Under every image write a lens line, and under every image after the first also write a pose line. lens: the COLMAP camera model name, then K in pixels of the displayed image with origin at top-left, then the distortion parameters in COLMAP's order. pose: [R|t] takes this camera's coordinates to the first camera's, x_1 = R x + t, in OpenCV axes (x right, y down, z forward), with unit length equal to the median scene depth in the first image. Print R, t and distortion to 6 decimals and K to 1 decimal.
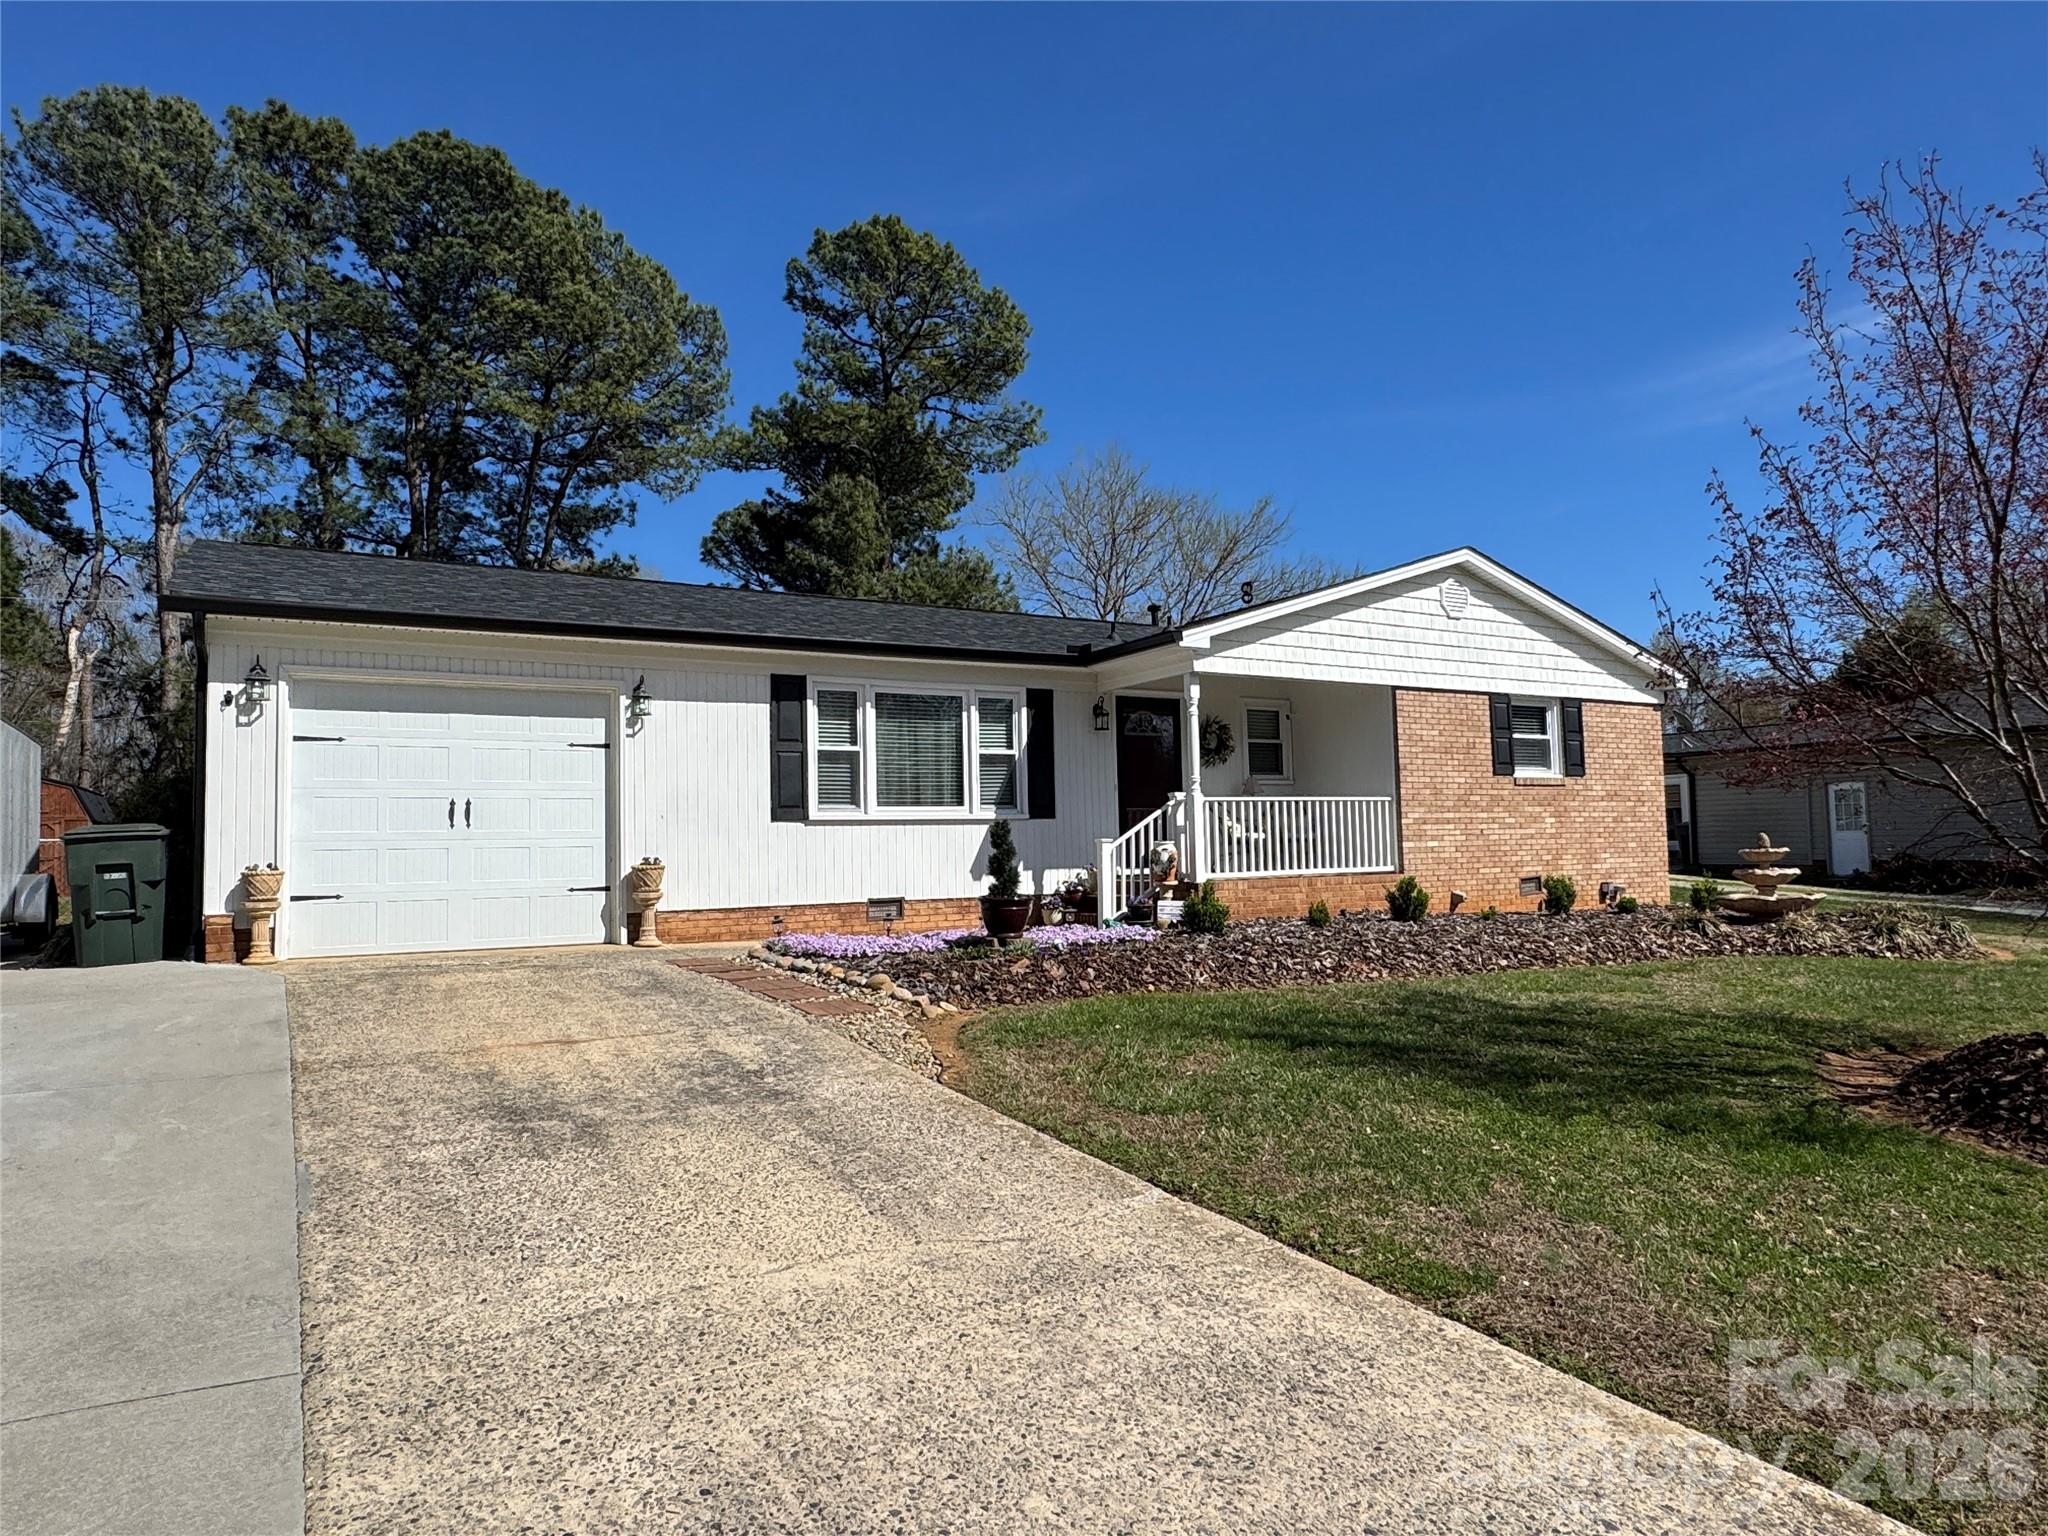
lens RADIAL K [[1246.7, 0, 1028.7], [0, 1246.7, 762.4], [0, 0, 1]] dist [0.003581, 0.000496]
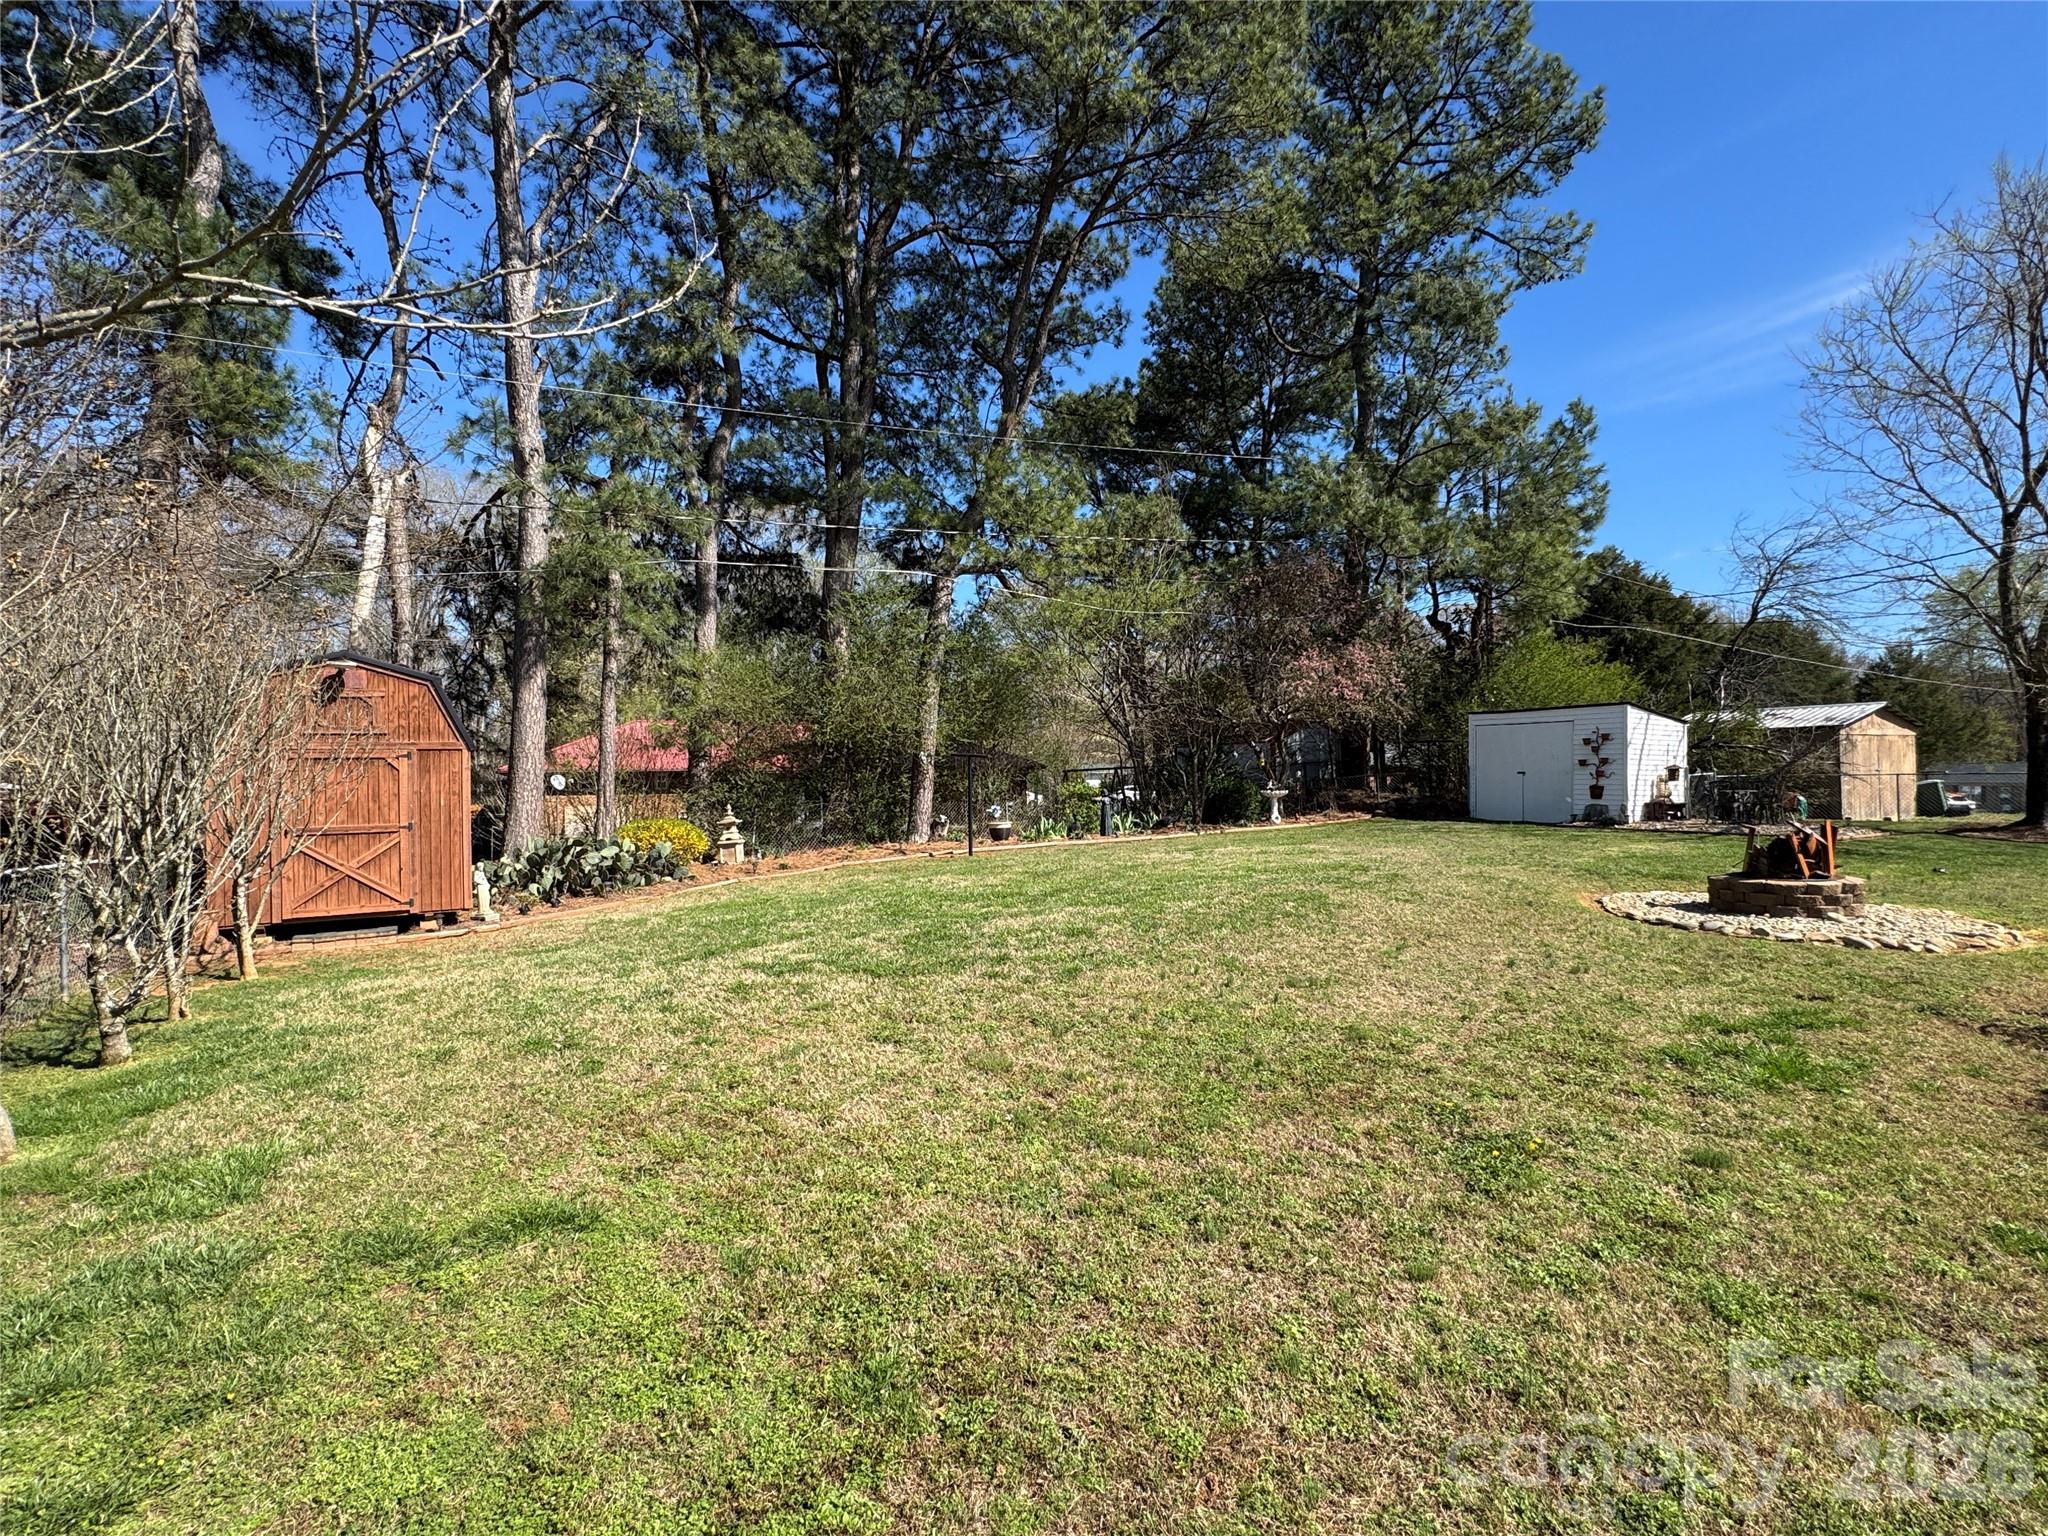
lens RADIAL K [[983.8, 0, 1026.6], [0, 983.8, 766.3], [0, 0, 1]] dist [0.001531, -0.000937]
pose [[0.999886, 0.013727, 0.006320, -0.336695], [-0.014084, 0.998083, 0.060270, 0.015706], [-0.005480, -0.060352, 0.998162, 0.385445]]
